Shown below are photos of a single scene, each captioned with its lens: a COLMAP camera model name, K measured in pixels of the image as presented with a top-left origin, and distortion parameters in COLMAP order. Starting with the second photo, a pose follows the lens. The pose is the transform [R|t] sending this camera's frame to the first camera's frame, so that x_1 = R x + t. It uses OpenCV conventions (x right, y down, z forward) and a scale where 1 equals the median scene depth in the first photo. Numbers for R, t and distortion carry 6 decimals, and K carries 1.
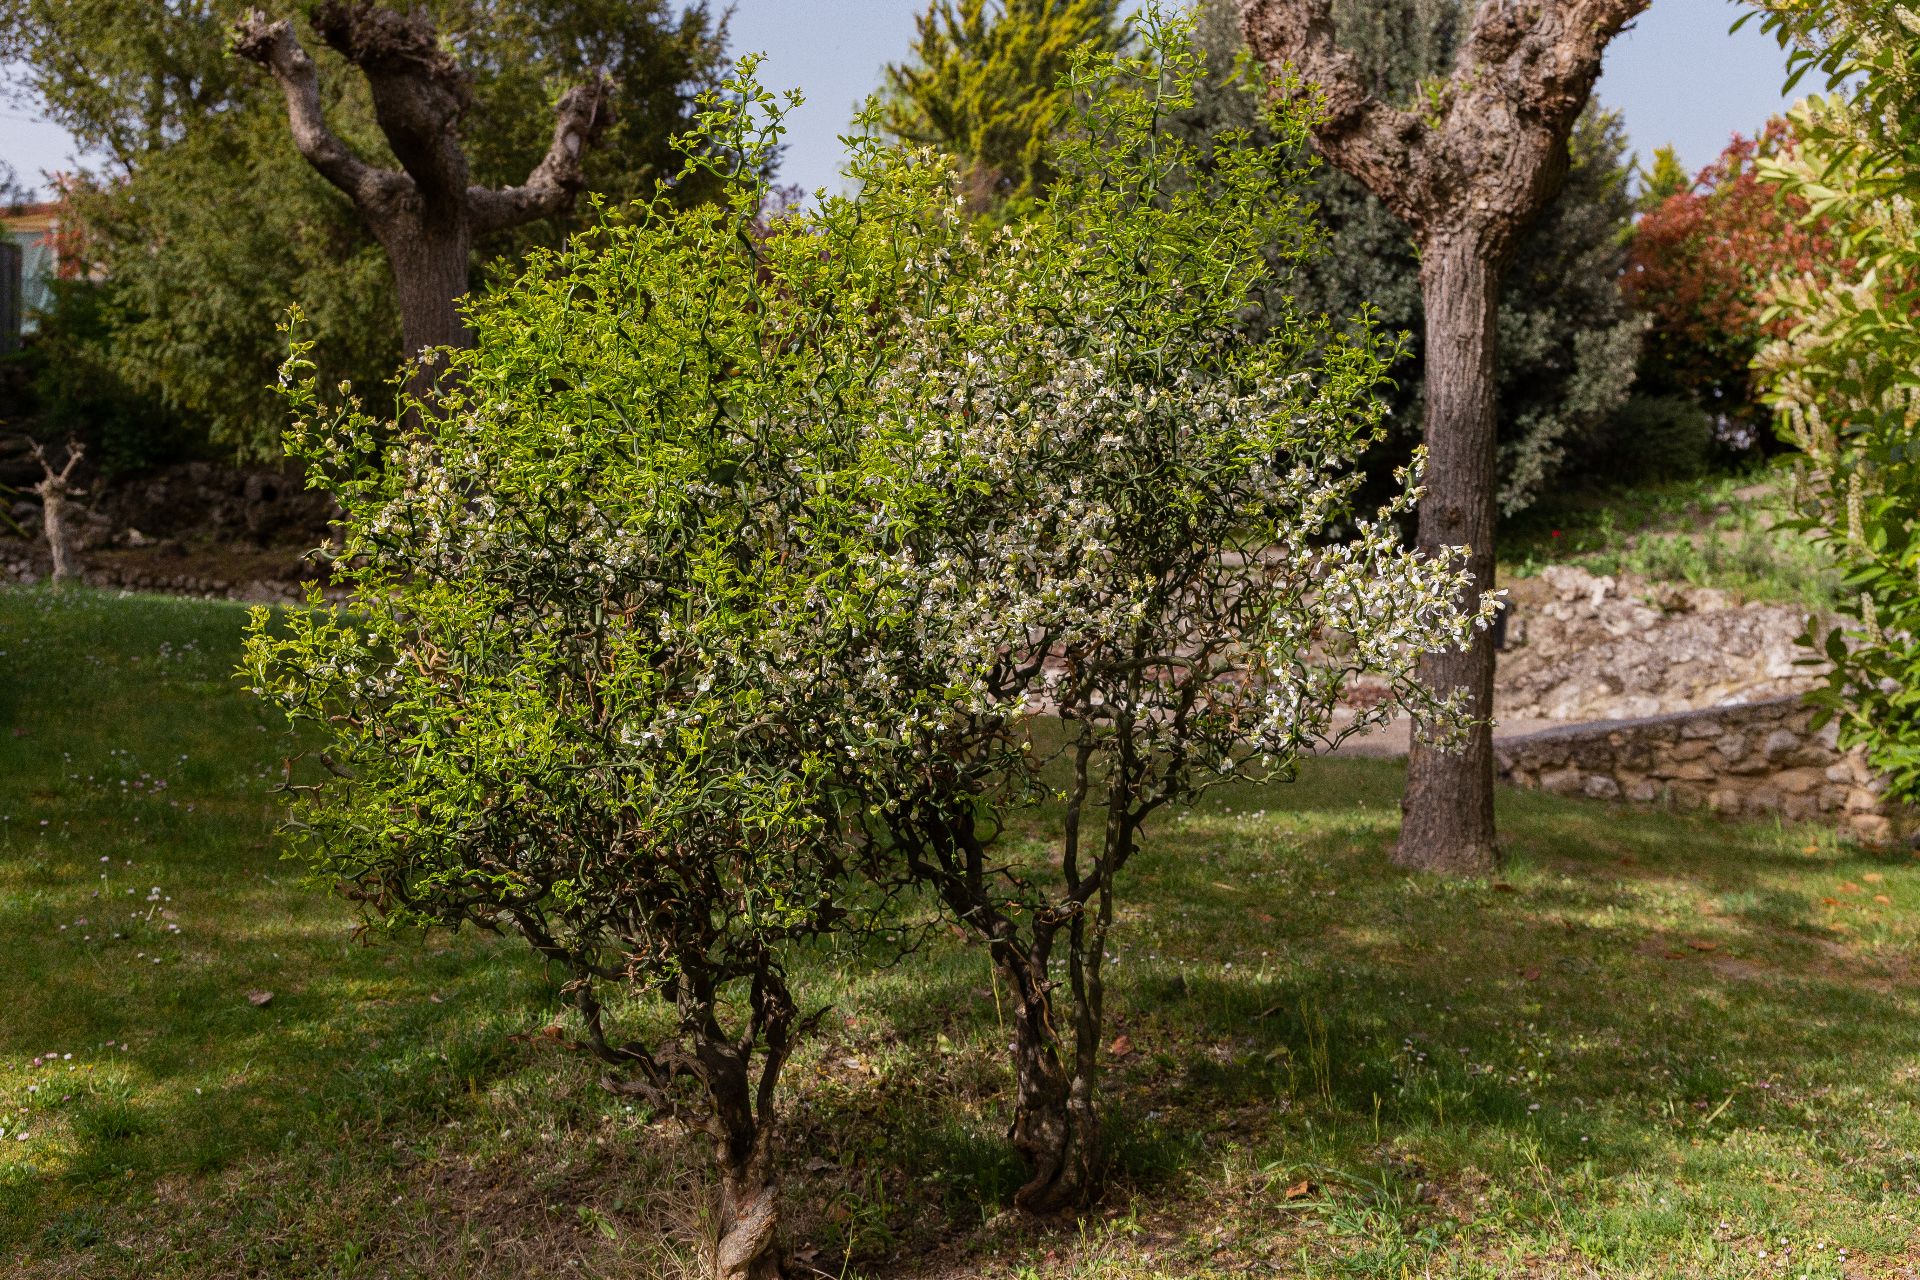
lens RADIAL K [[1837.4, 0, 958.9], [0, 1837.4, 639.6], [0, 0, 1]] dist [-0.039802, 0.000000]
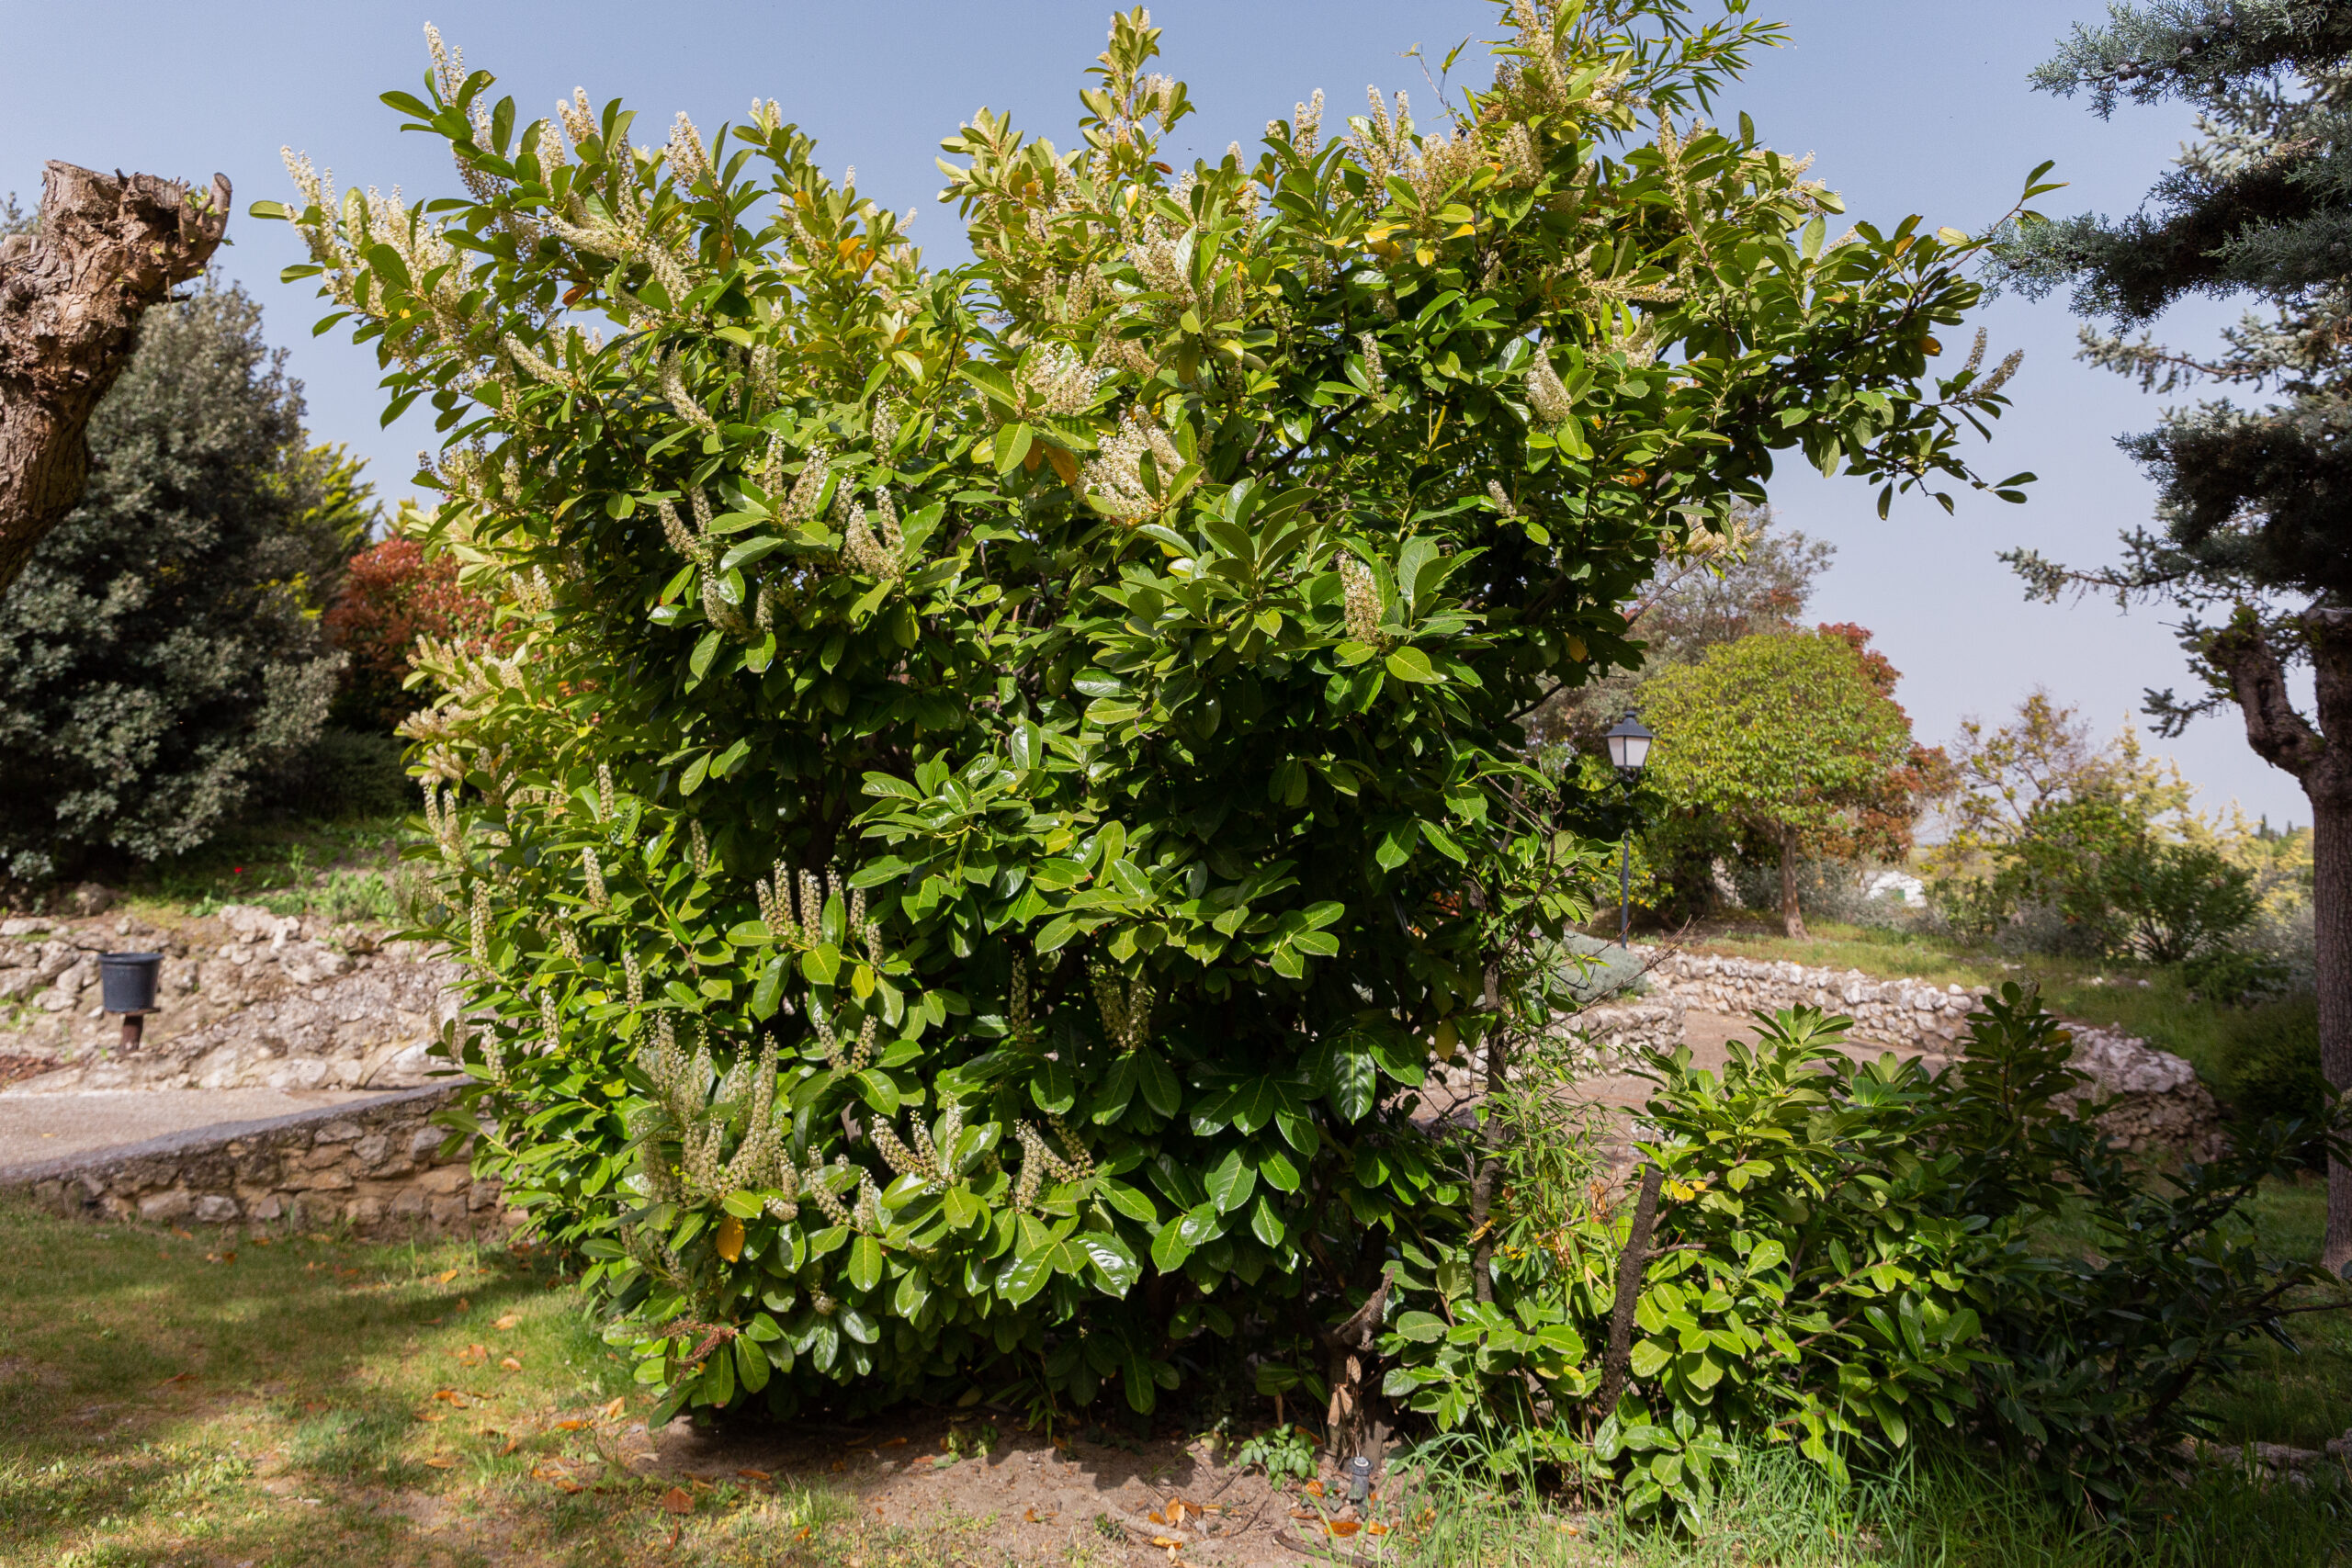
lens RADIAL K [[1620.9, 0, 1176.5], [0, 1620.9, 784.5], [0, 0, 1]] dist [-0.046798, -0.002414]
pose [[0.681165, 0.054609, 0.730090, 0.107745], [0.016259, 0.995840, -0.089656, -0.042764], [-0.731949, 0.072941, 0.677444, 0.161793]]
